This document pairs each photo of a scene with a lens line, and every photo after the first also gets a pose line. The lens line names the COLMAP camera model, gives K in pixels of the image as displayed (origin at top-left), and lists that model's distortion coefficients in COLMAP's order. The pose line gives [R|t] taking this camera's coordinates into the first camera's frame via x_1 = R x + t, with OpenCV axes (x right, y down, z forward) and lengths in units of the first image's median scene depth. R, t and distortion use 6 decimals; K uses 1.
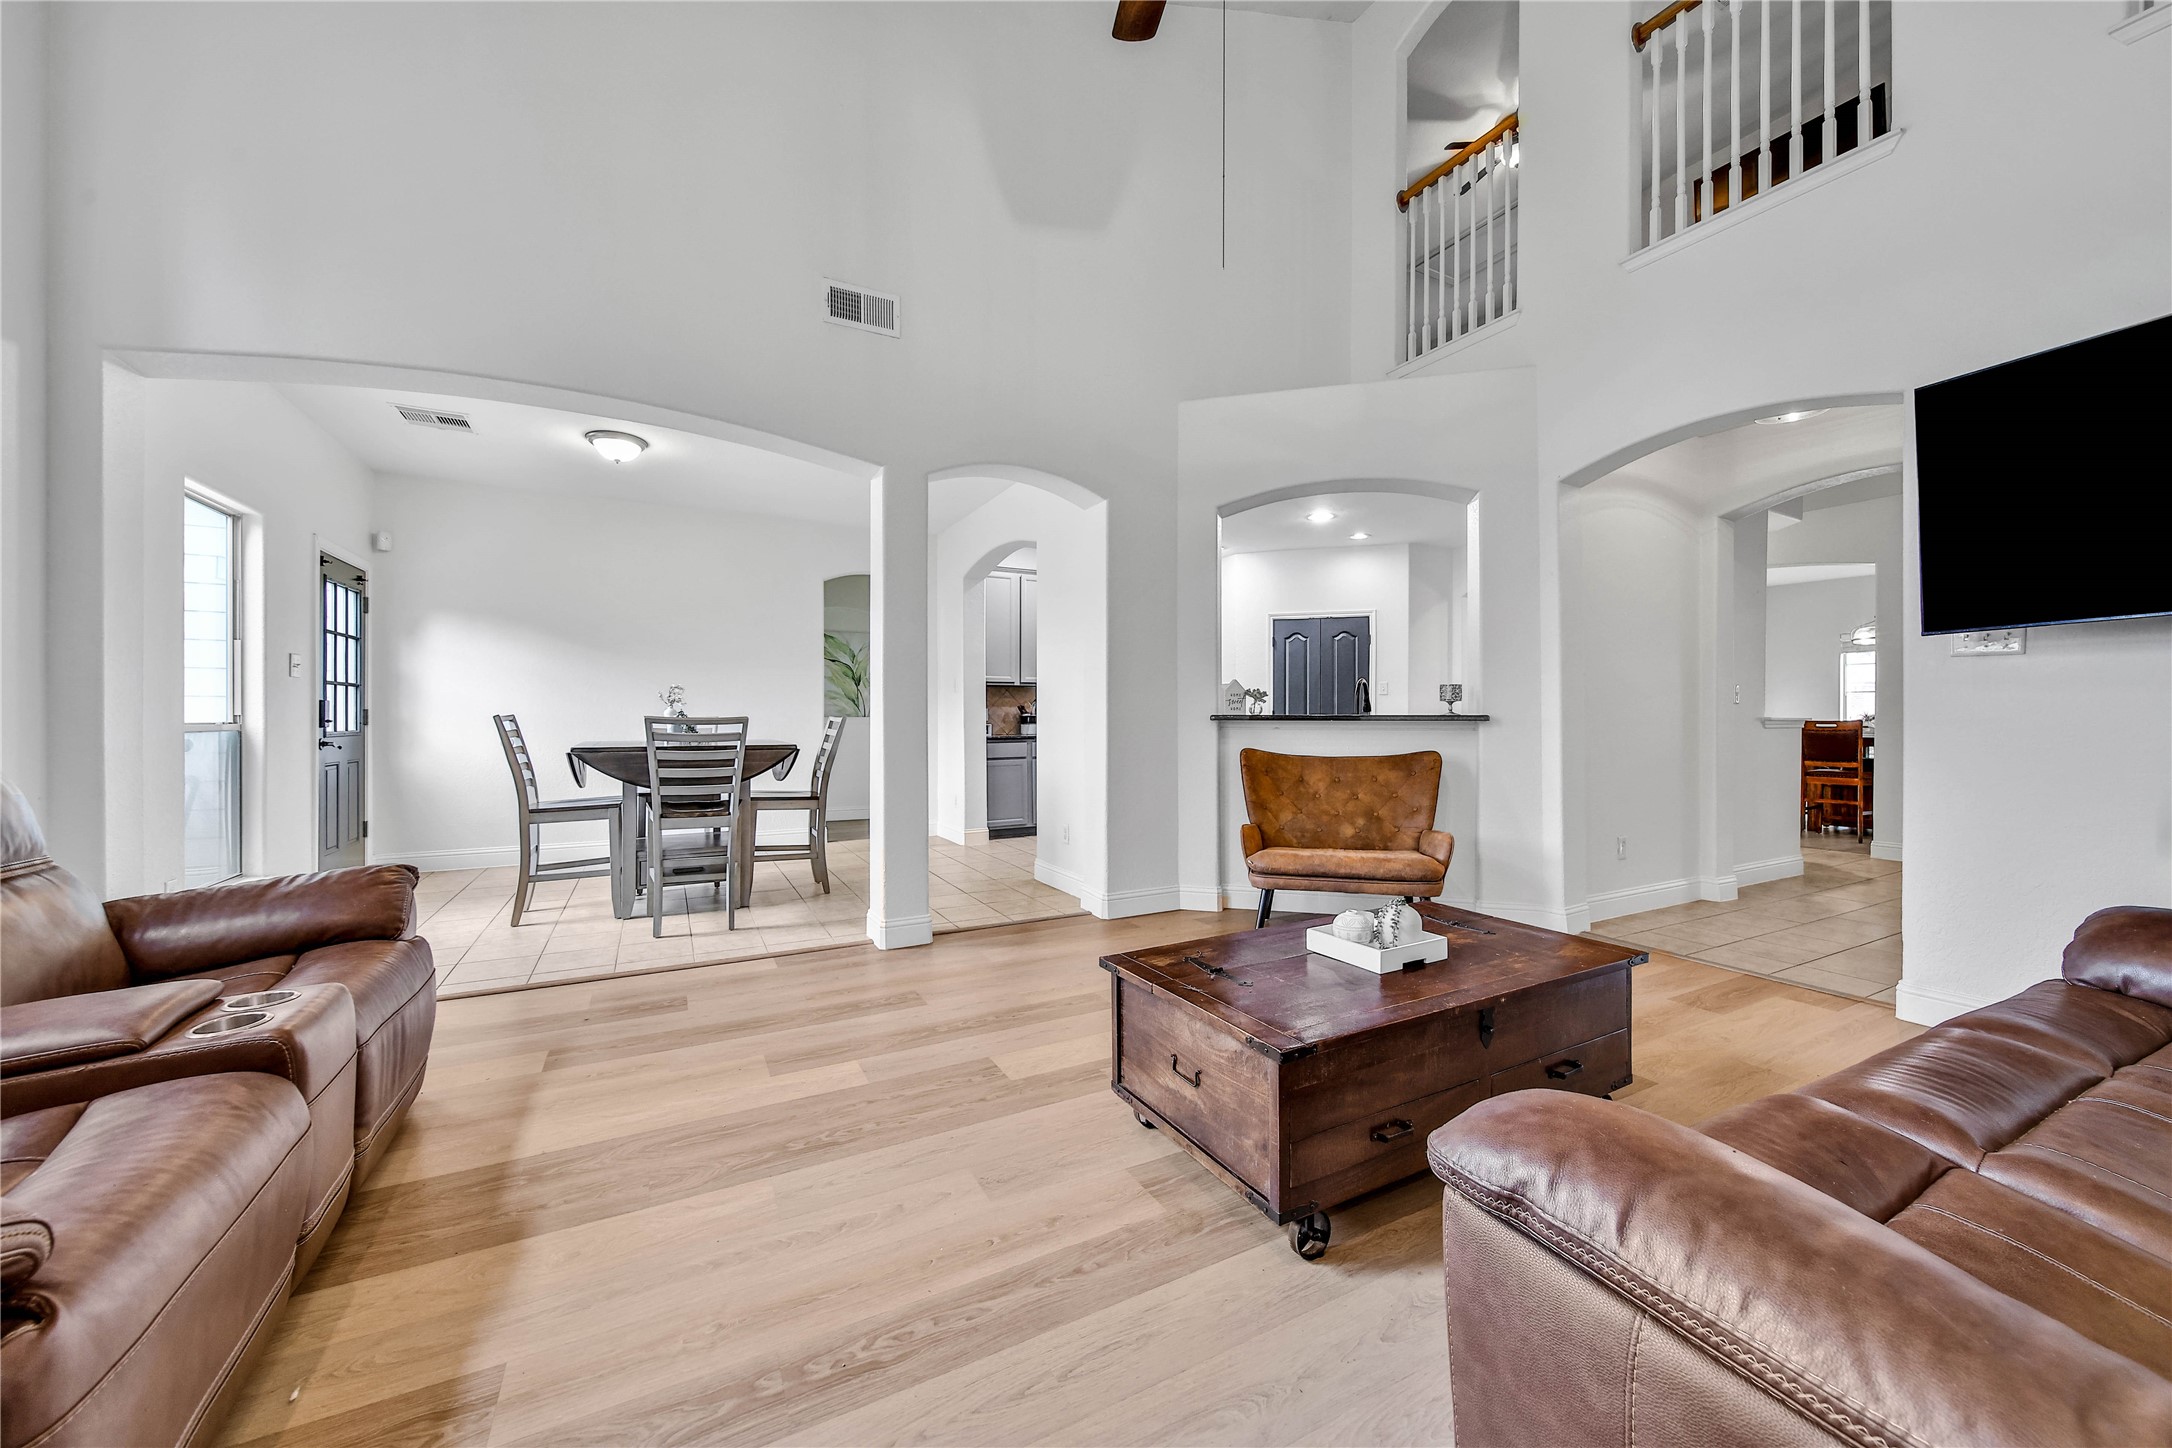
lens RADIAL K [[791.7, 0, 1089.3], [0, 791.7, 713.4], [0, 0, 1]] dist [0.000861, -0.000090]
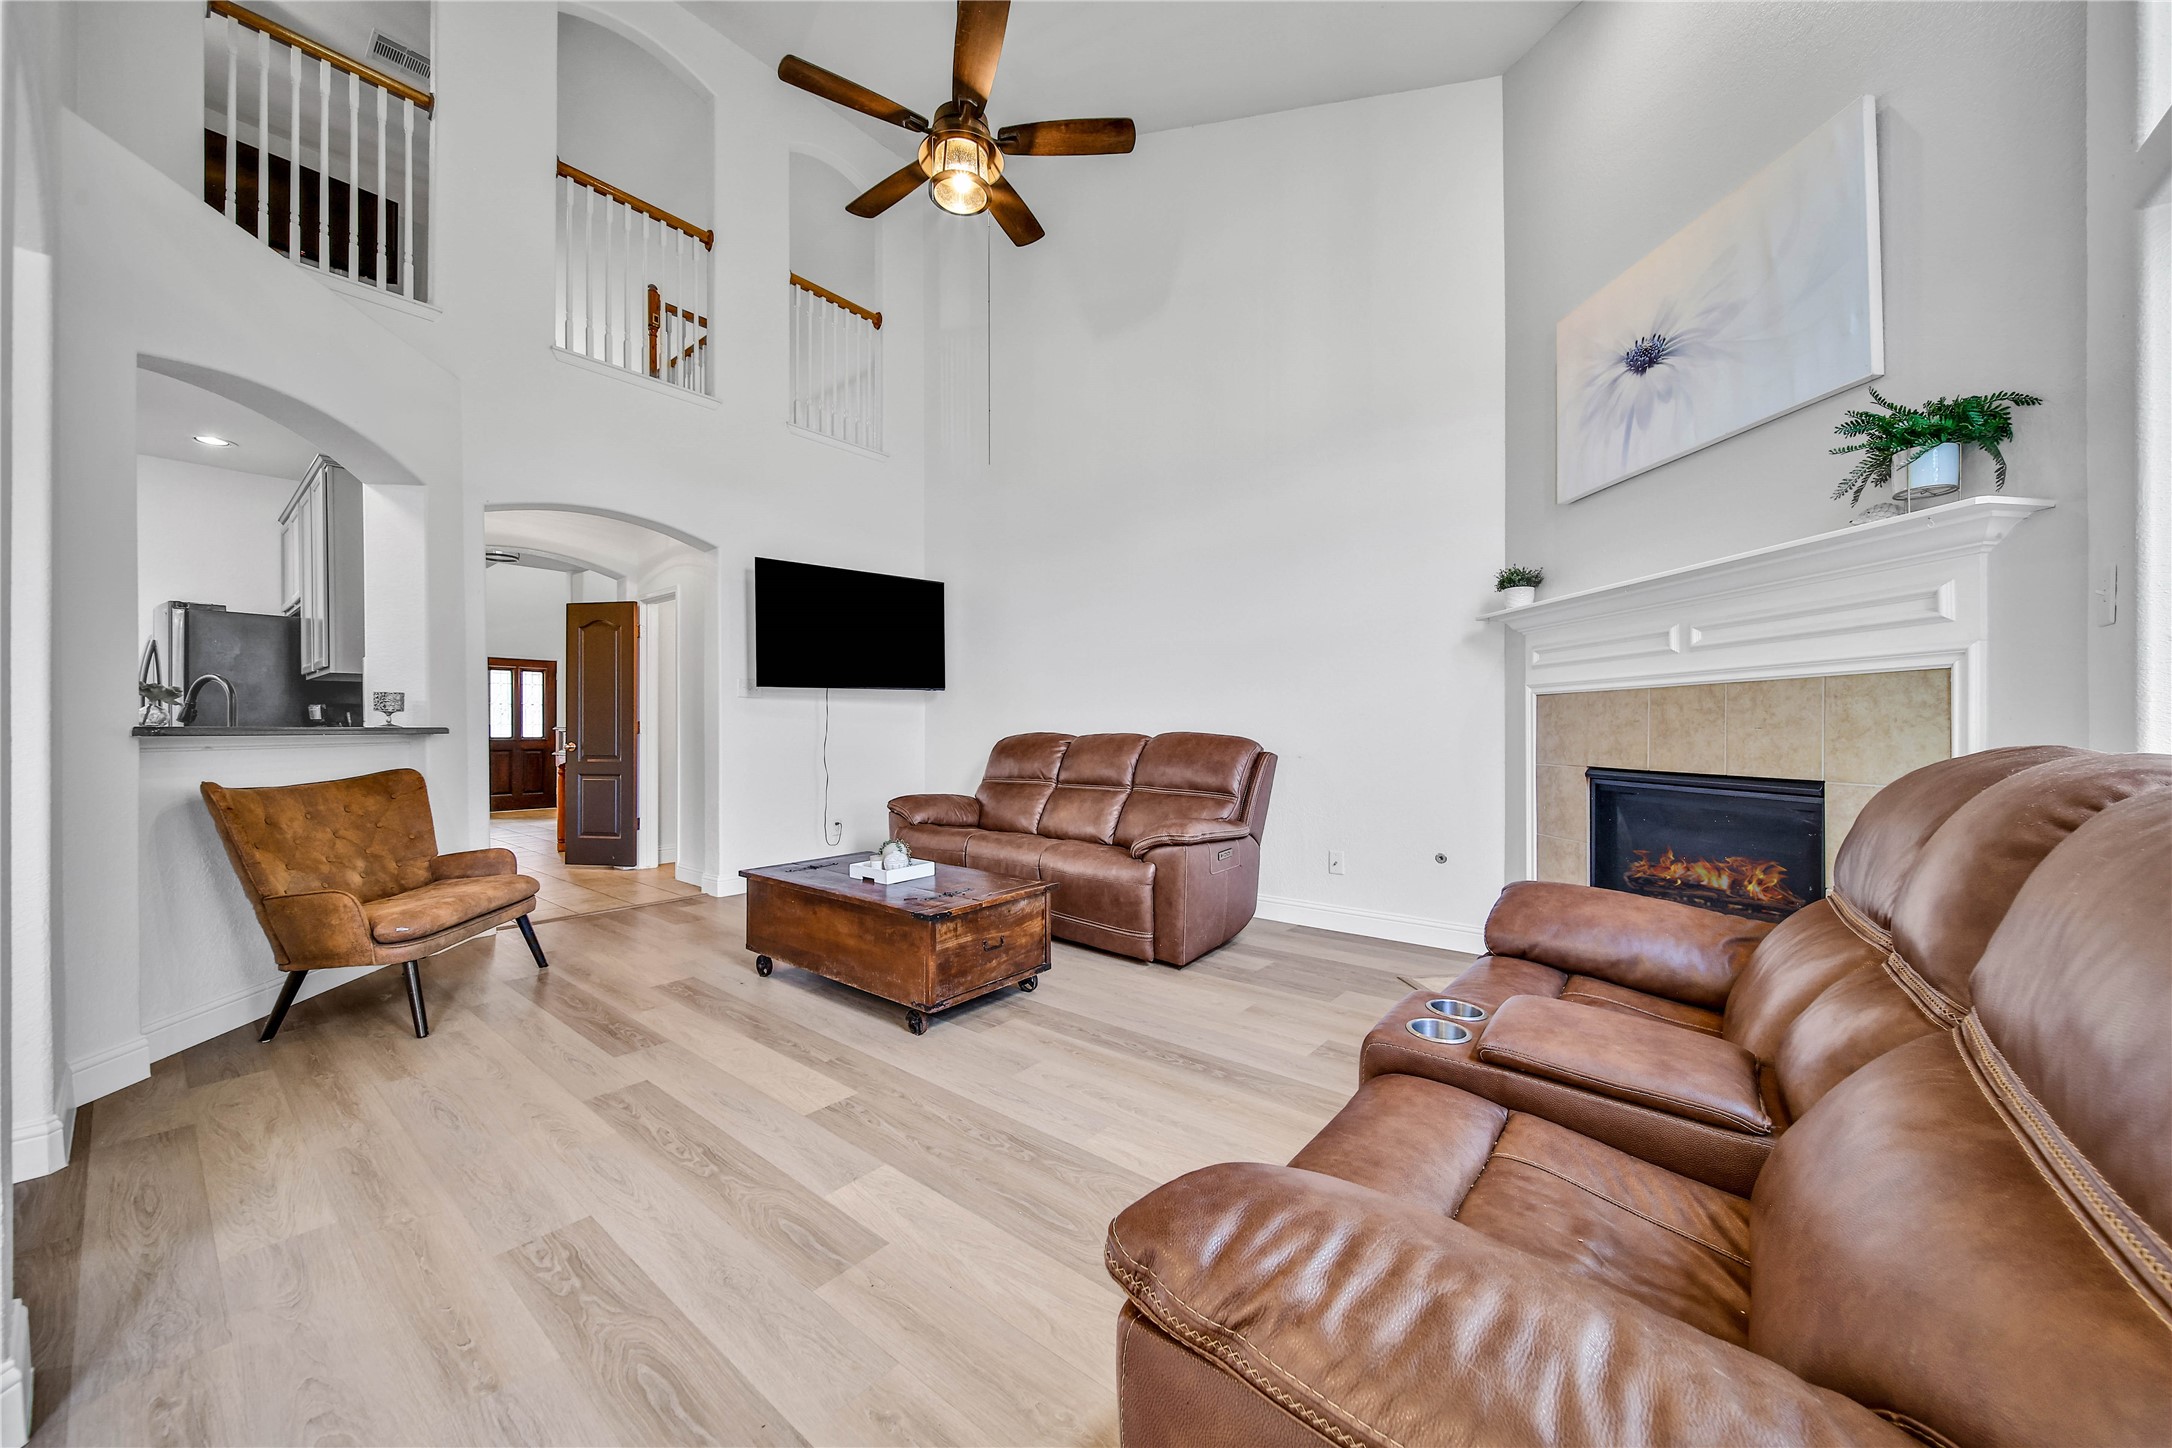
lens RADIAL K [[791.7, 0, 1087.5], [0, 791.7, 730.3], [0, 0, 1]] dist [0.000861, -0.000090]
pose [[-0.394370, 0.001100, 0.918951, -1.108767], [-0.001118, 0.999998, -0.001677, 0.010587], [-0.918951, -0.001689, -0.394368, 1.113739]]
